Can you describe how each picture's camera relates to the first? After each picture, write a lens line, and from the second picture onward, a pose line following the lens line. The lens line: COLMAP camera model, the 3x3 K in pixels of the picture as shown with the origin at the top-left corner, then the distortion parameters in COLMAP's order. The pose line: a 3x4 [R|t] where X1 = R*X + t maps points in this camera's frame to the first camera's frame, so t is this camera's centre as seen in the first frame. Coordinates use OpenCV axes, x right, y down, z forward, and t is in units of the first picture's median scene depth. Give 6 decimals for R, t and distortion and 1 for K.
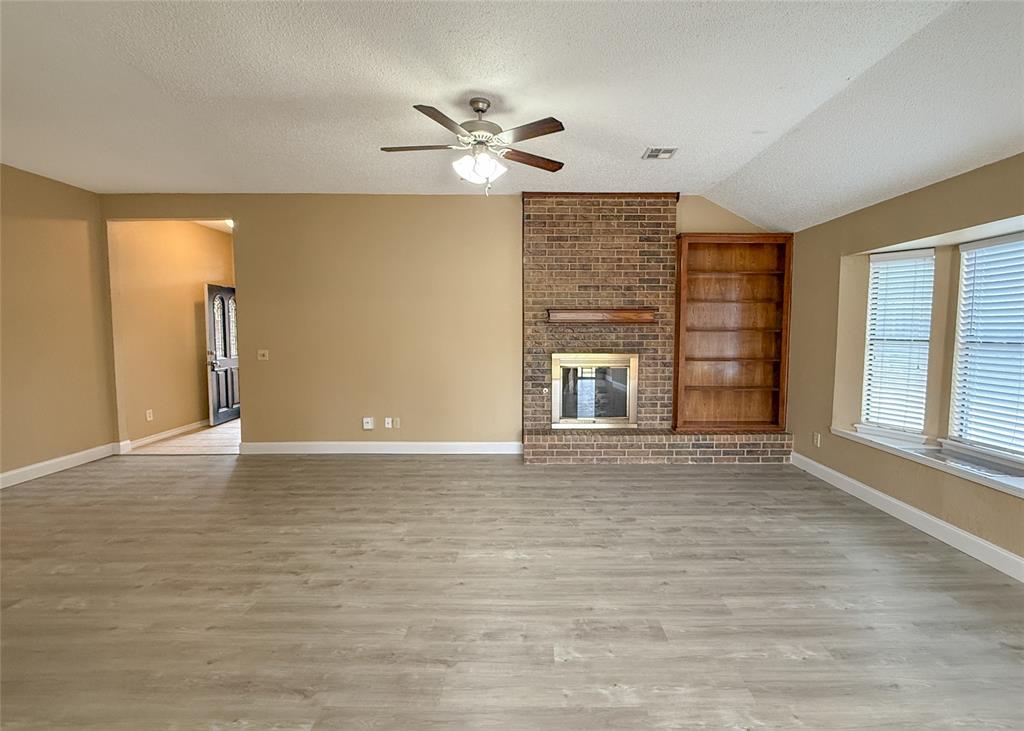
lens RADIAL K [[462.5, 0, 537.2], [0, 462.5, 360.2], [0, 0, 1]] dist [0.001060, 0.000104]
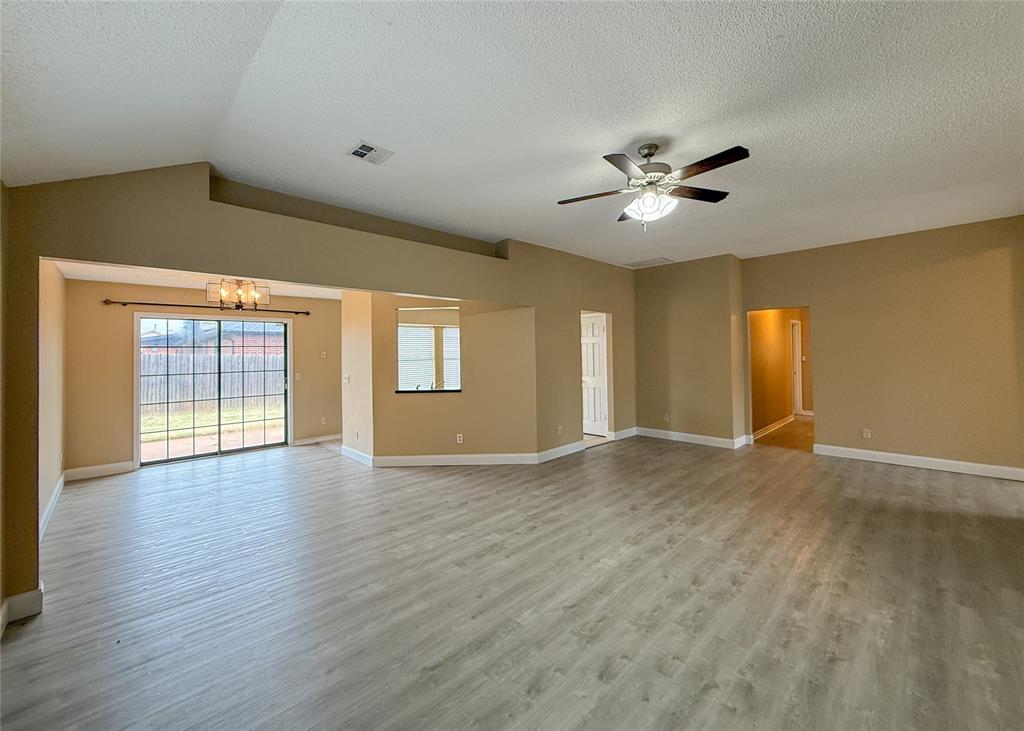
lens RADIAL K [[408.1, 0, 510.7], [0, 408.1, 345.9], [0, 0, 1]] dist [0.000104, -0.000180]
pose [[-0.725347, -0.004490, -0.688368, 0.627948], [-0.033747, 0.999008, 0.029043, -0.090608], [0.687555, 0.044296, -0.724780, 1.222139]]
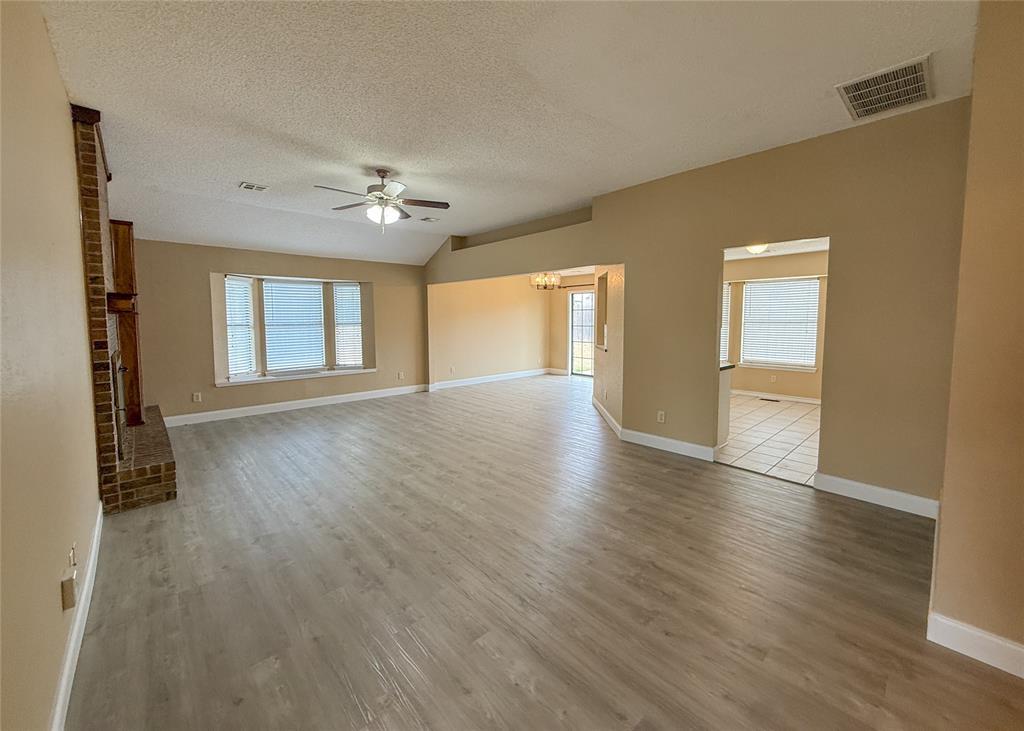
lens RADIAL K [[408.1, 0, 510.7], [0, 408.1, 345.9], [0, 0, 1]] dist [0.000104, -0.000180]
pose [[-0.664900, -0.054869, 0.744914, -1.178457], [0.050030, 0.991787, 0.117710, -0.102530], [-0.745255, 0.115534, -0.656694, 1.340197]]
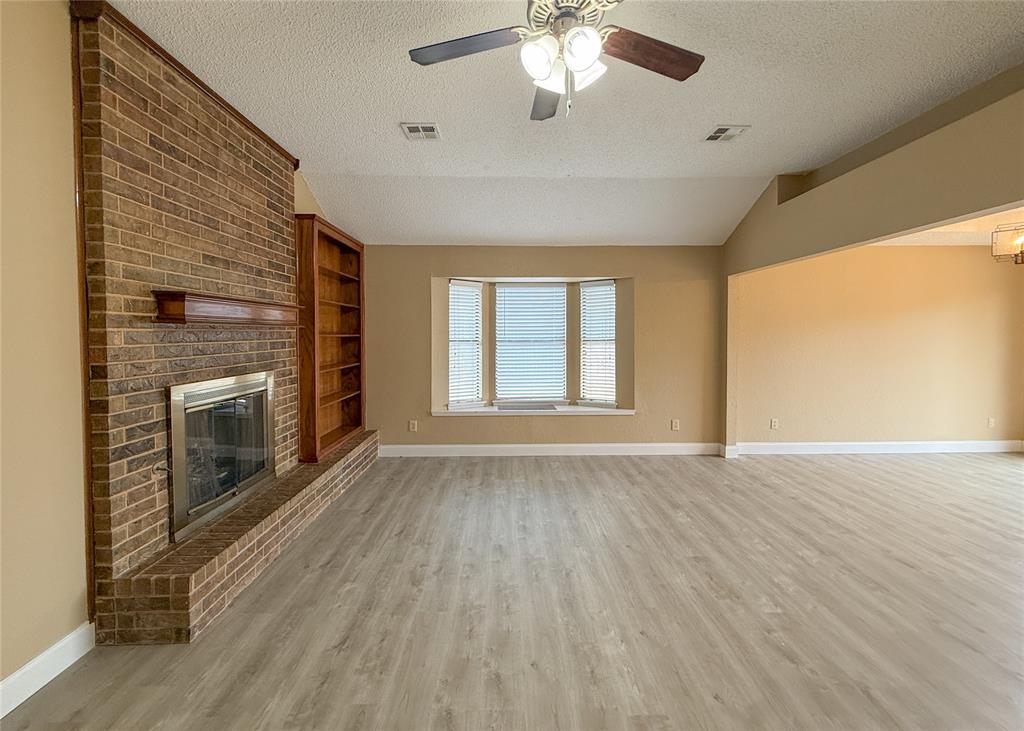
lens RADIAL K [[408.1, 0, 510.7], [0, 408.1, 345.9], [0, 0, 1]] dist [0.000104, -0.000180]
pose [[-0.001149, -0.032746, 0.999463, -0.541344], [0.070167, 0.996998, 0.032746, -0.062693], [-0.997535, 0.070167, 0.001152, 0.905155]]
